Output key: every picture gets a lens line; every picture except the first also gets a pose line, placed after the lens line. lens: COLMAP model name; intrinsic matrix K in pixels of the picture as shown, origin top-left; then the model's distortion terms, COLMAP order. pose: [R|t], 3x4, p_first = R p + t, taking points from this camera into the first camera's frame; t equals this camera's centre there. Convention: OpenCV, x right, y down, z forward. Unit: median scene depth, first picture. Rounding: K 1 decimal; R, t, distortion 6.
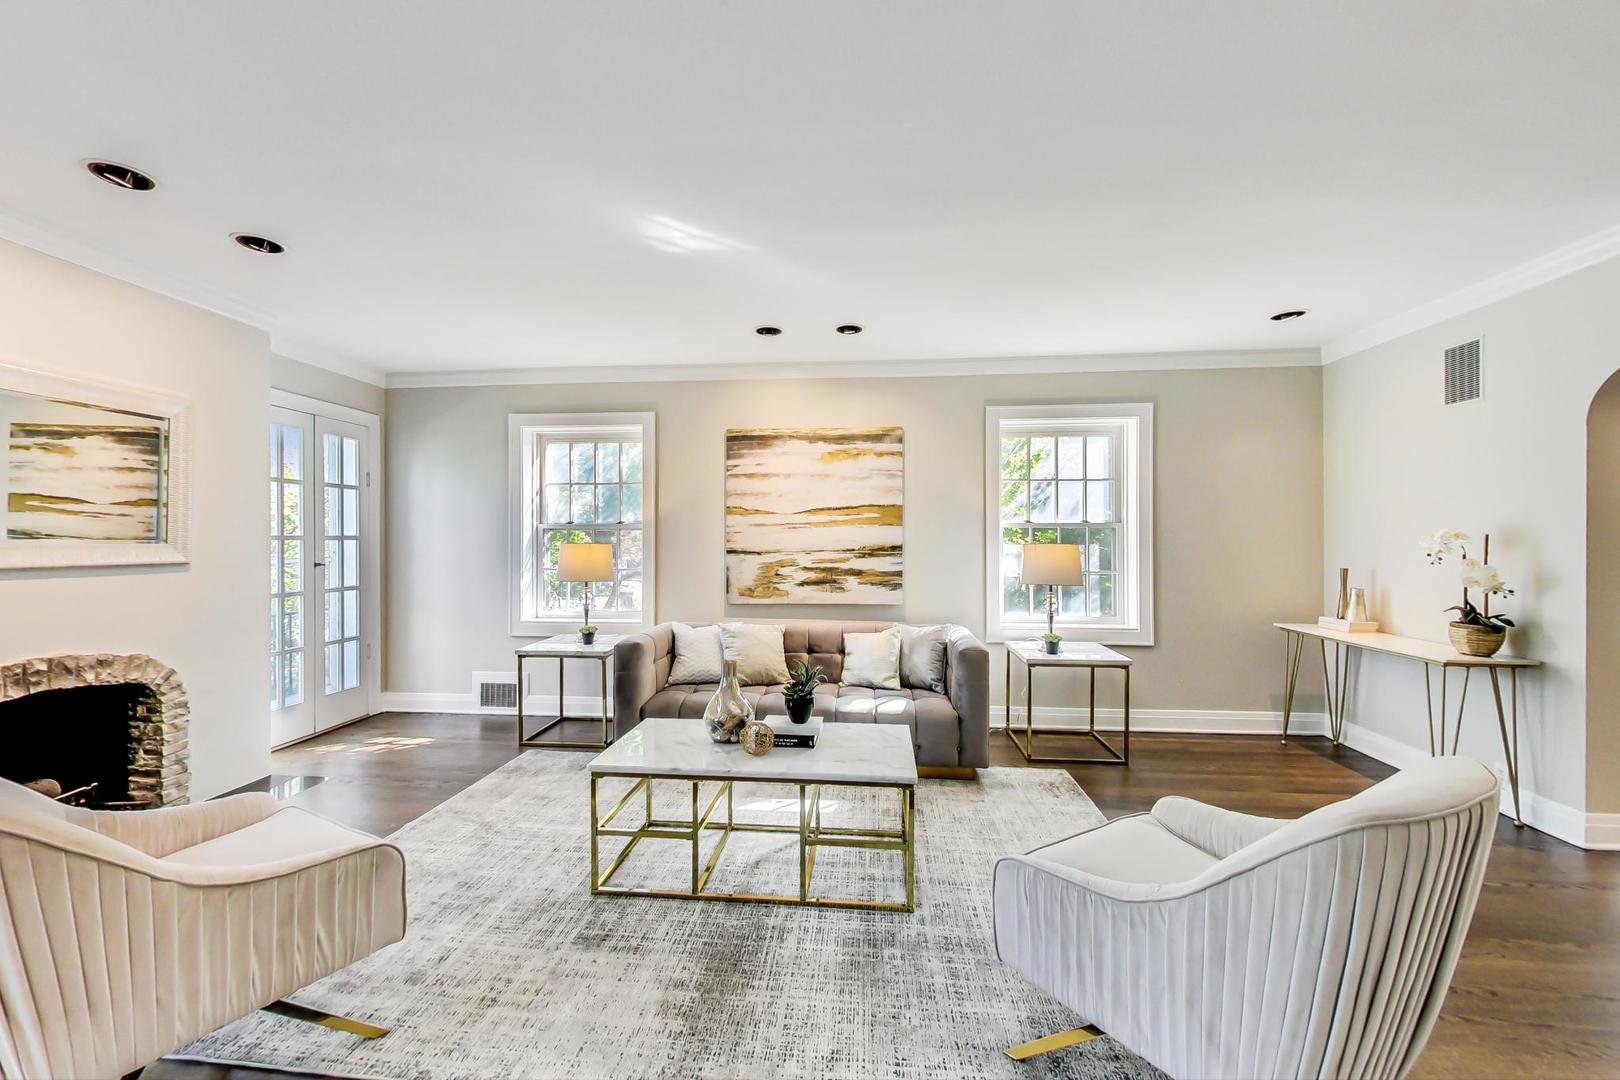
lens RADIAL K [[631.0, 0, 823.8], [0, 631.0, 536.9], [0, 0, 1]] dist [0.024324, -0.000483]
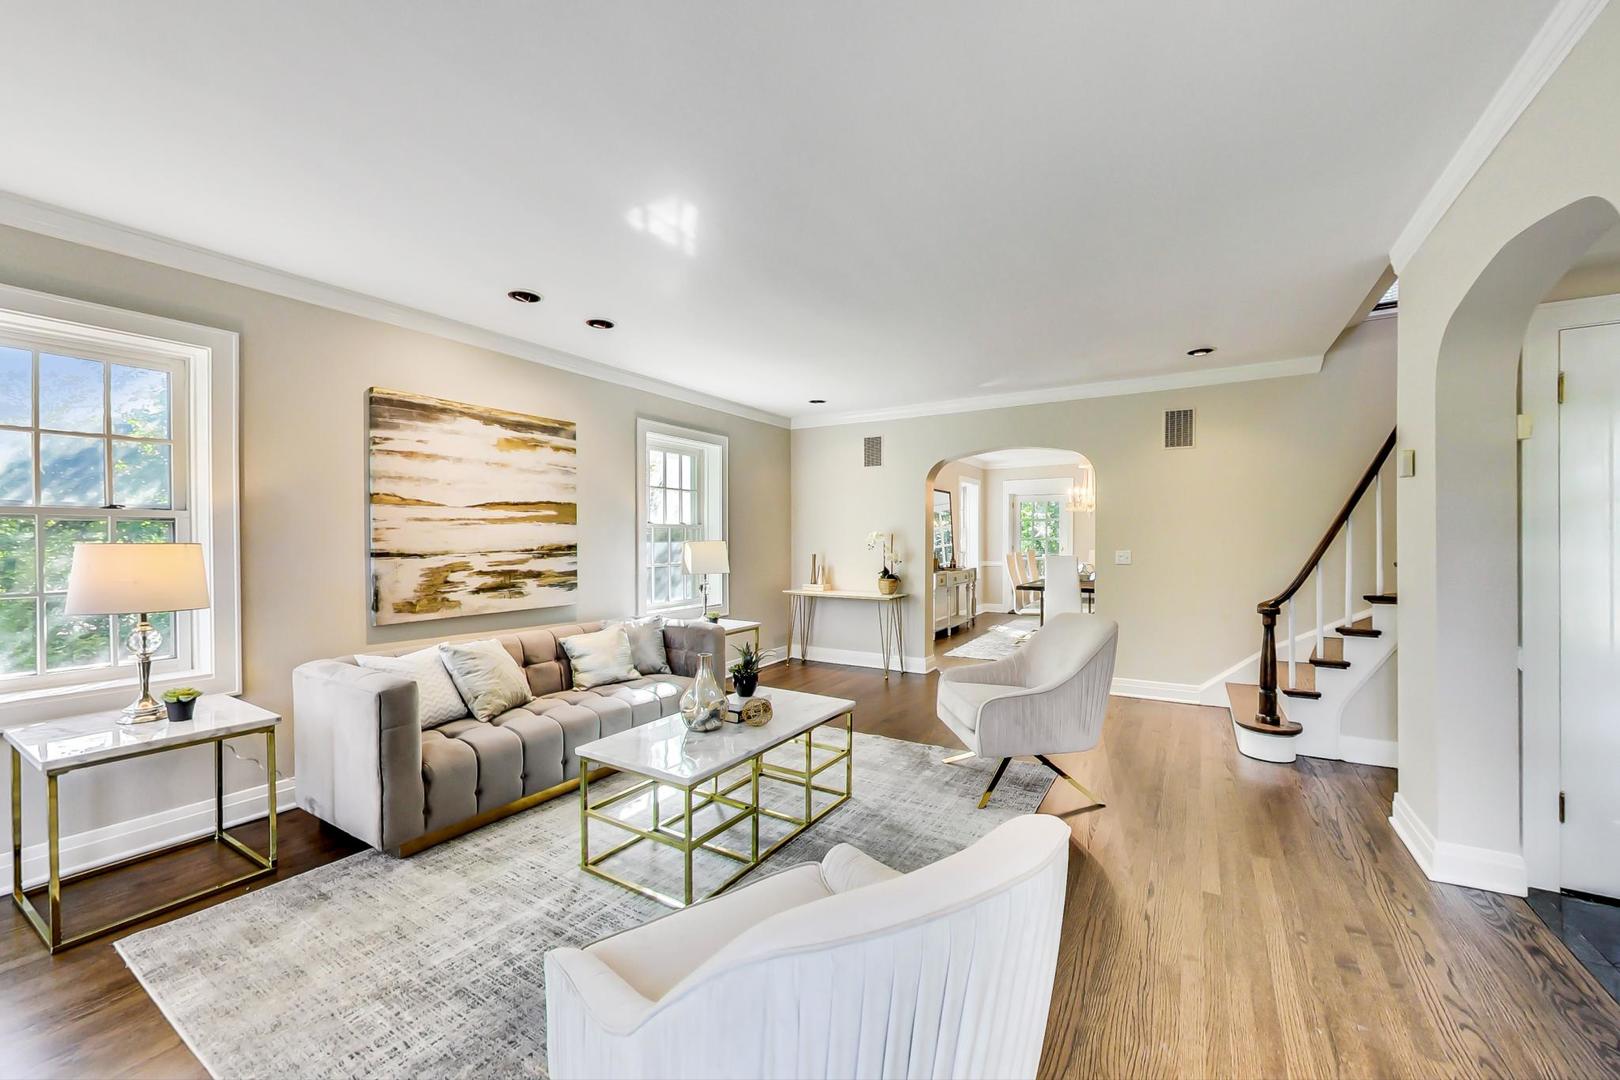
lens RADIAL K [[631.0, 0, 818.3], [0, 631.0, 540.0], [0, 0, 1]] dist [0.024324, -0.000483]
pose [[0.453412, -0.003543, 0.891294, -0.583862], [0.000619, 0.999993, 0.003661, 0.003614], [-0.891301, -0.001108, 0.453411, 0.212757]]
